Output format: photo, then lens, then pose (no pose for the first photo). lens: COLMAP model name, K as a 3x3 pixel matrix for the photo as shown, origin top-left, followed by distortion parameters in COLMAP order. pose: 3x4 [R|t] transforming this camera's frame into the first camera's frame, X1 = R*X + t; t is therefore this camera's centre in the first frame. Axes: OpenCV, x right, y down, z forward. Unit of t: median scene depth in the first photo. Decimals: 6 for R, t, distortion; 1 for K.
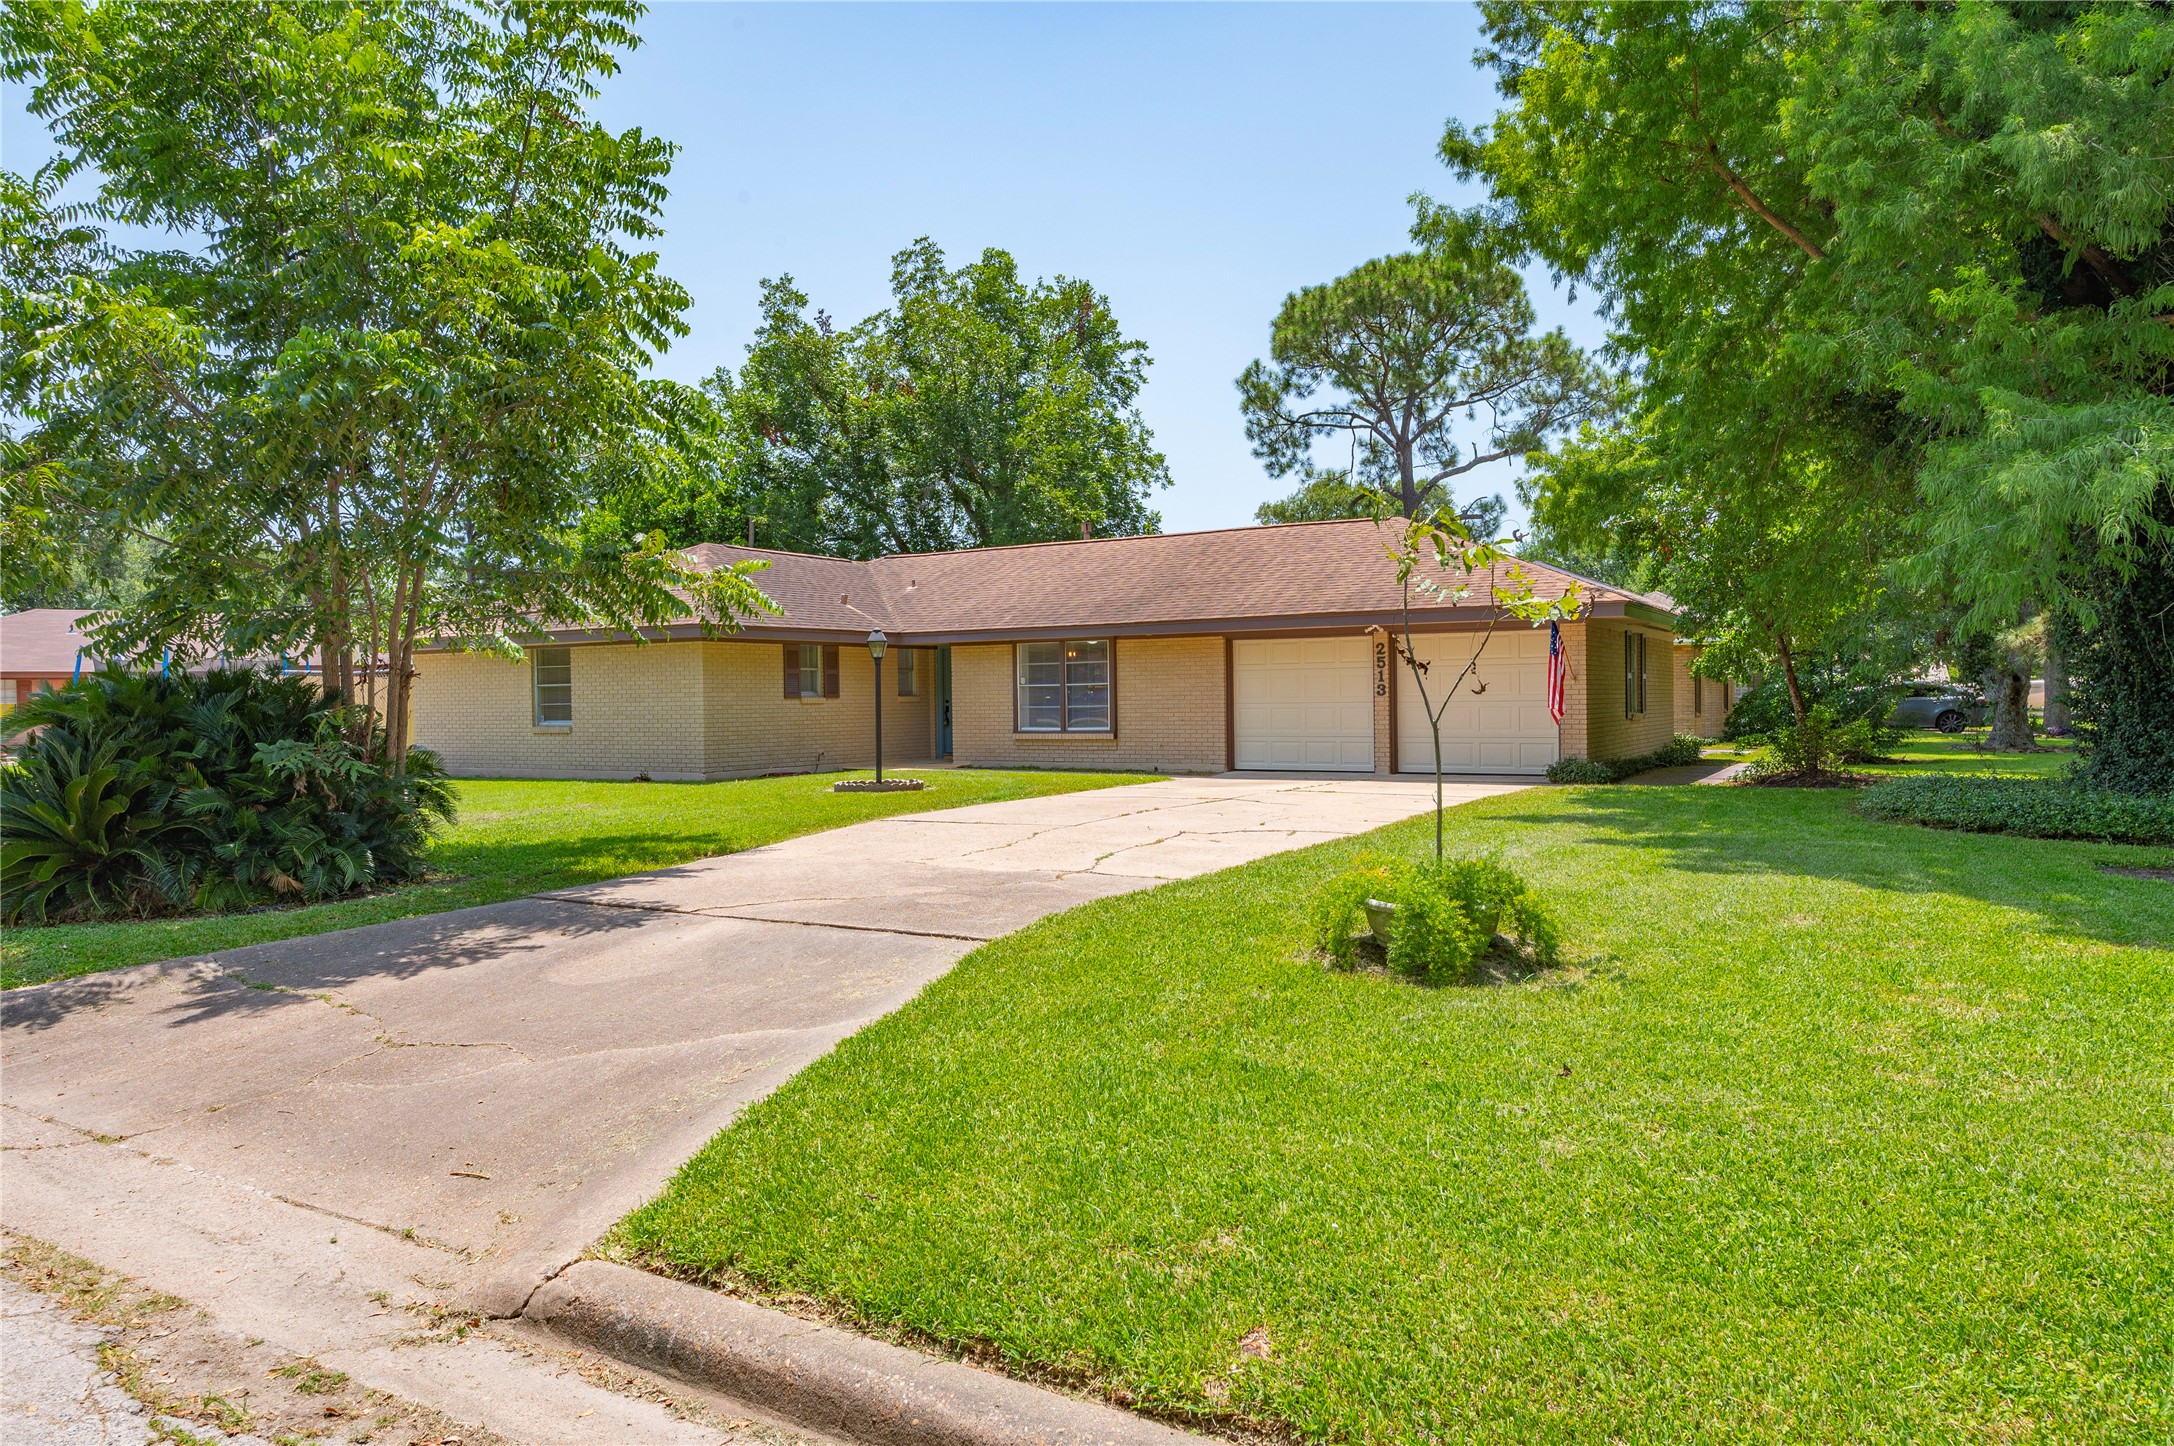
lens RADIAL K [[1448.2, 0, 1092.7], [0, 1448.2, 711.8], [0, 0, 1]] dist [-0.004029, -0.000341]
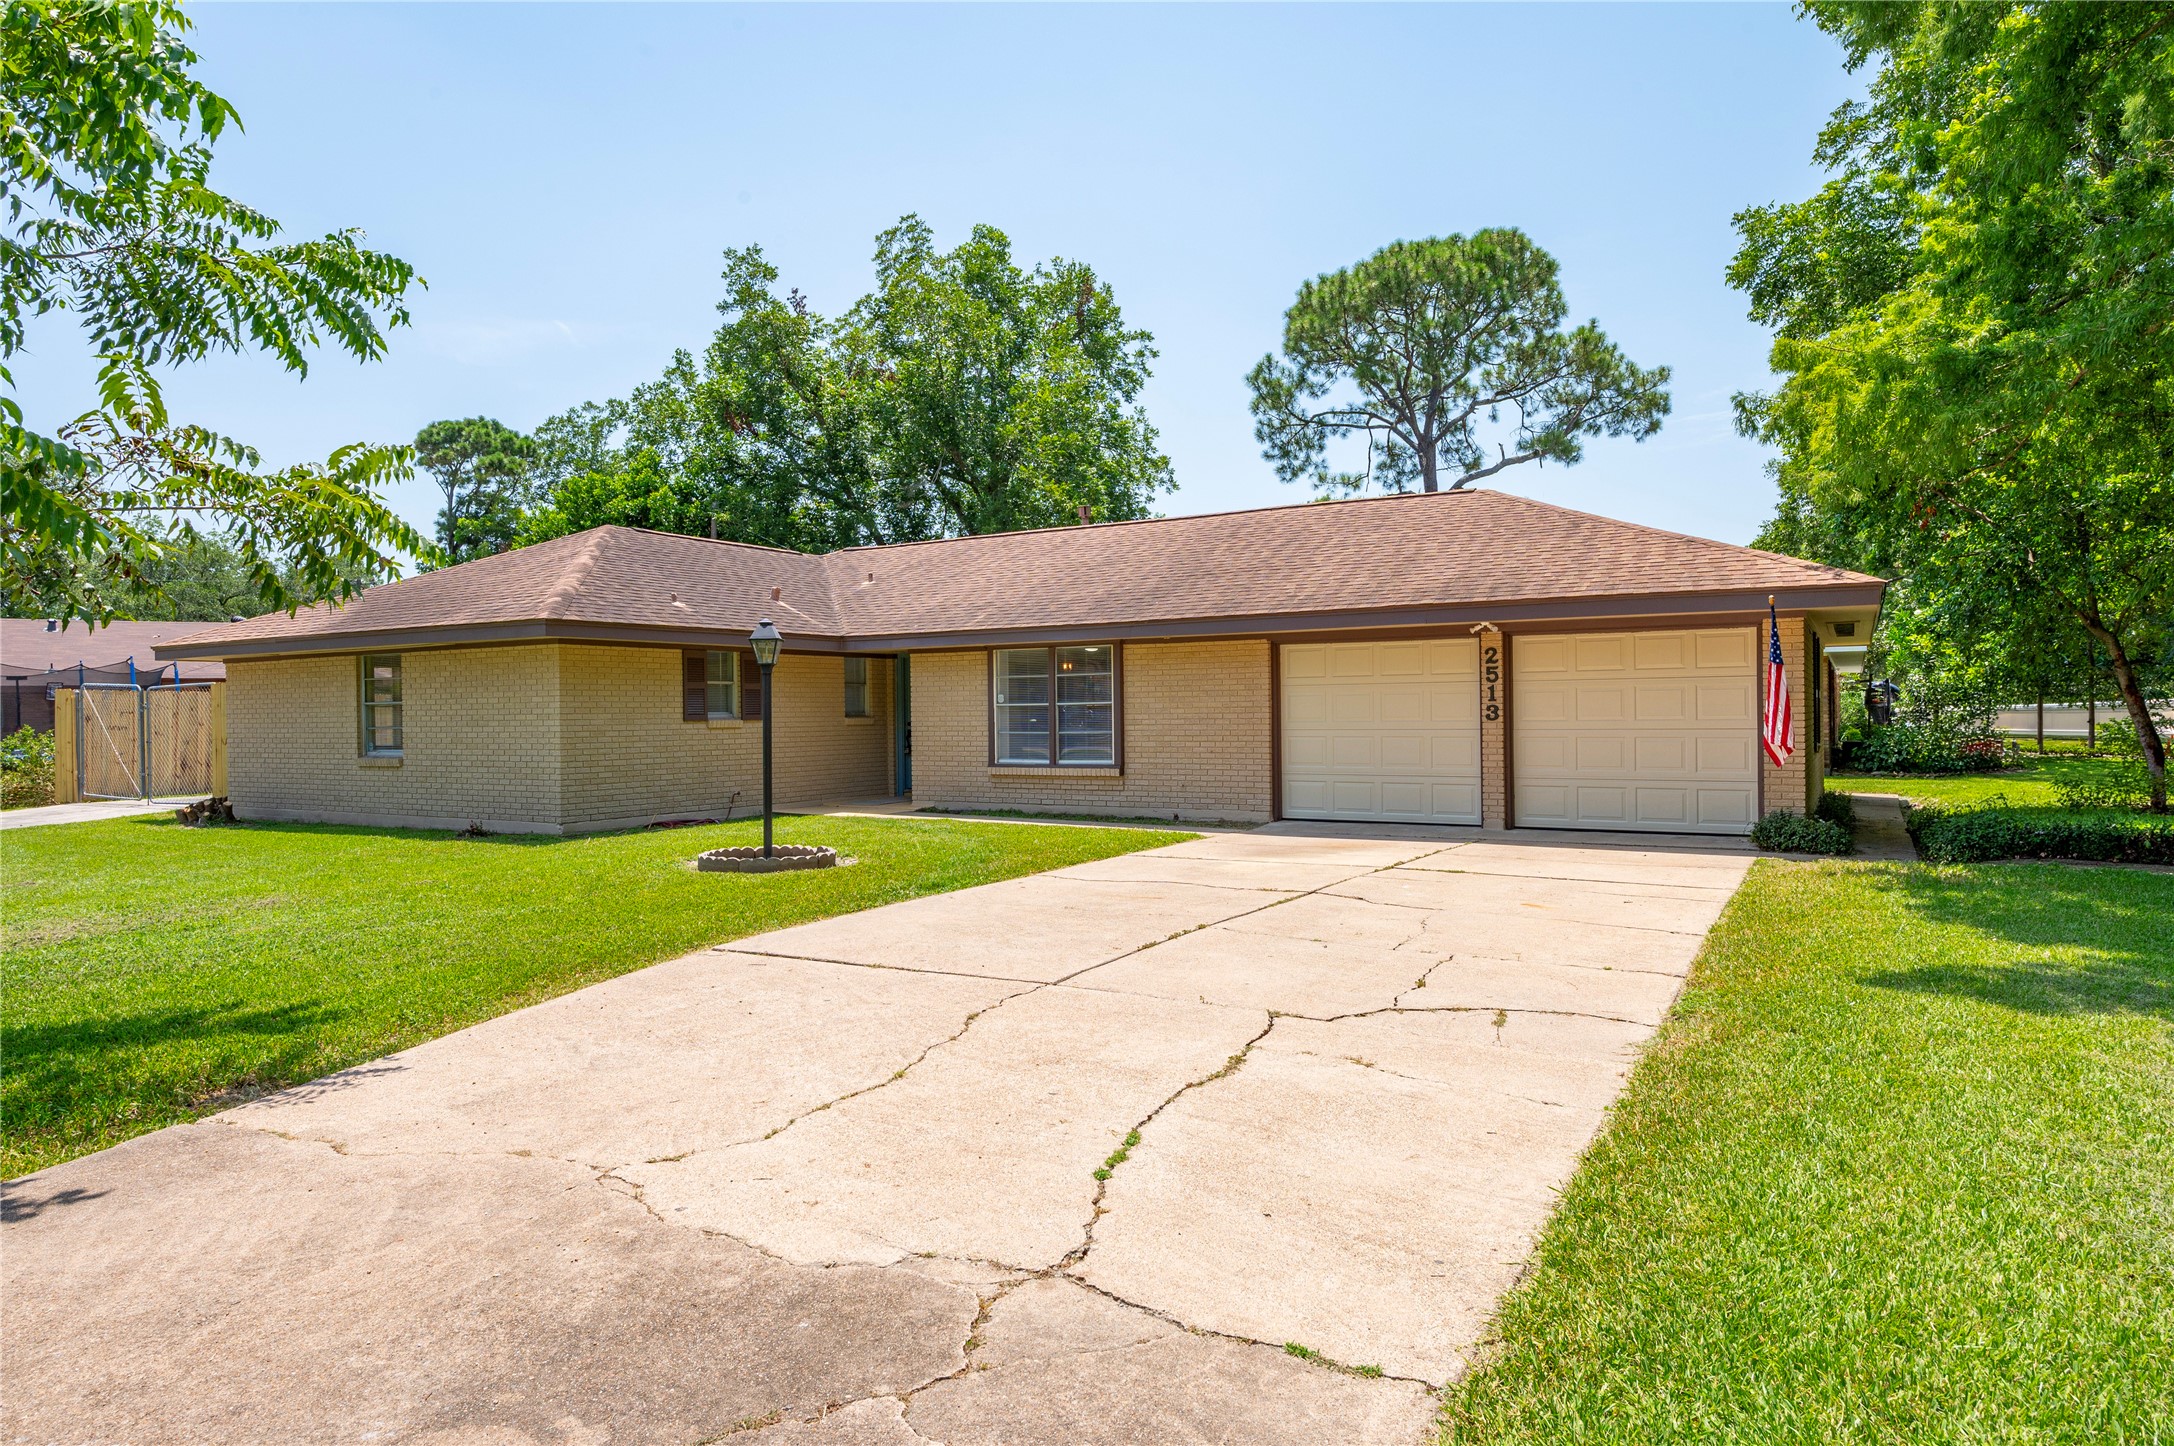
lens RADIAL K [[1325.0, 0, 1102.2], [0, 1325.0, 686.5], [0, 0, 1]] dist [0.003528, 0.000799]
pose [[0.999973, 0.002375, 0.006899, 0.000339], [-0.002175, 0.999580, -0.028885, -0.004368], [-0.006965, 0.028869, 0.999559, 0.171724]]
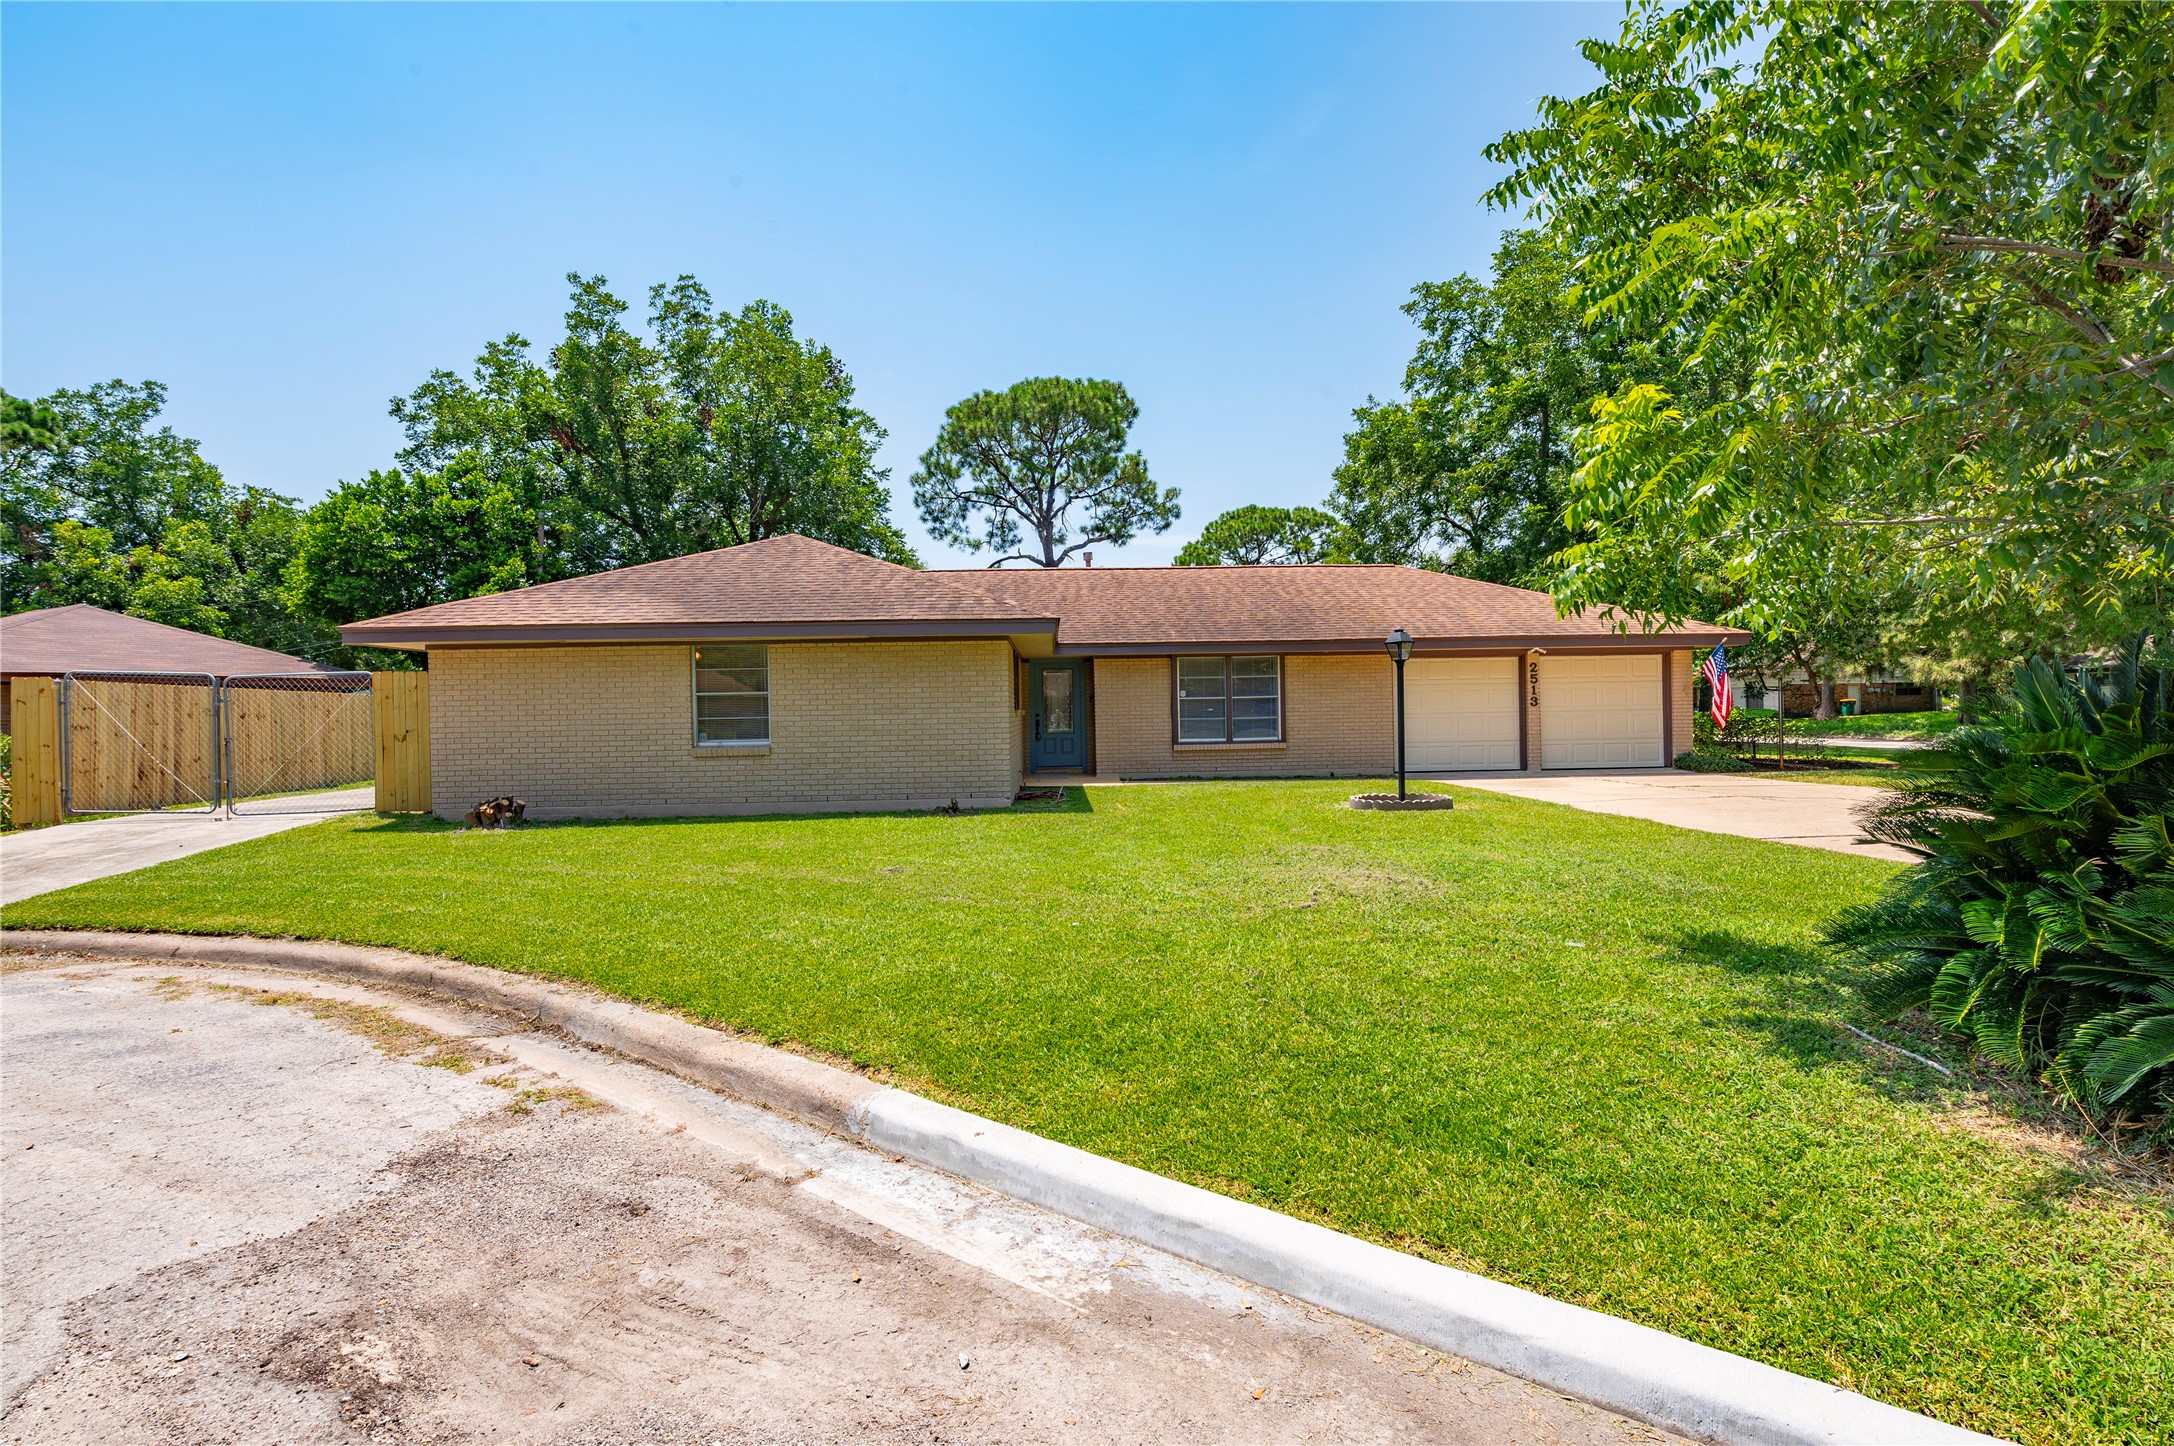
lens RADIAL K [[1003.4, 0, 1087.4], [0, 1003.4, 707.6], [0, 0, 1]] dist [-0.003498, -0.001987]
pose [[0.827950, 0.001624, 0.560800, -0.294807], [0.012261, 0.999704, -0.020996, 0.001571], [-0.560668, 0.024259, 0.827685, 0.260316]]
